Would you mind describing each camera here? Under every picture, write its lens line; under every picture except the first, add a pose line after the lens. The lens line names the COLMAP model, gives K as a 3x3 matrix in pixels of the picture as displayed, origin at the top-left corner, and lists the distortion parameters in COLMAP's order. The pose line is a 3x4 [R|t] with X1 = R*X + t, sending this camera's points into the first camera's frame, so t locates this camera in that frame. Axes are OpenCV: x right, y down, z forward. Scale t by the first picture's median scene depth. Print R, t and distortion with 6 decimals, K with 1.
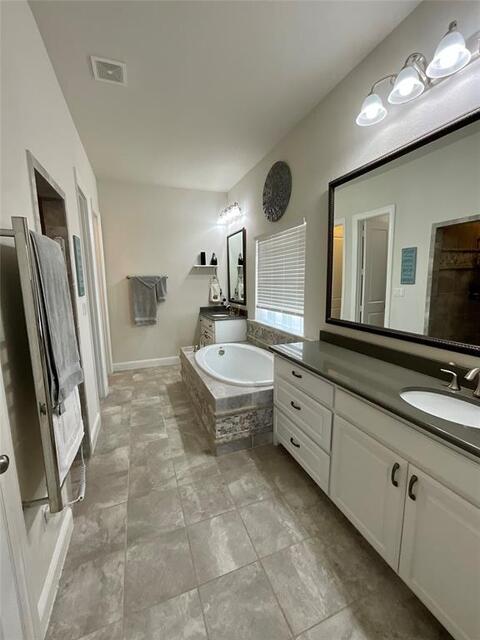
lens RADIAL K [[258.8, 0, 240.2], [0, 258.8, 318.2], [0, 0, 1]] dist [-0.006935, 0.002266]
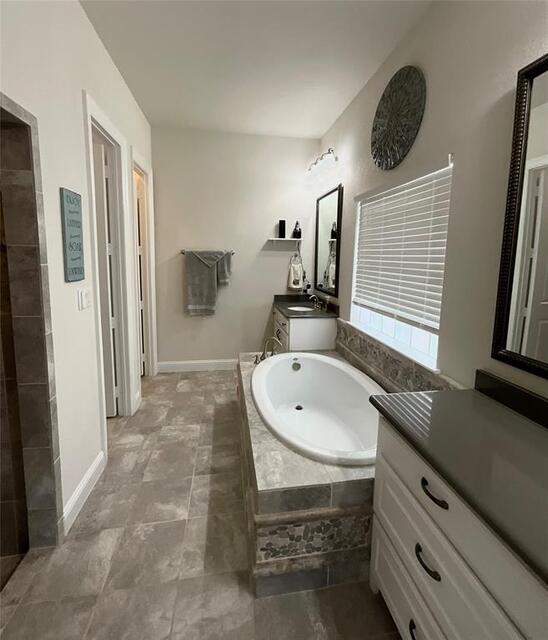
lens RADIAL K [[294.0, 0, 273.3], [0, 294.0, 288.4], [0, 0, 1]] dist [-0.002932, 0.000541]
pose [[0.975767, 0.053238, -0.212235, 0.026014], [-0.060161, 0.997842, -0.026294, -0.057573], [0.210377, 0.038425, 0.976865, 0.274039]]
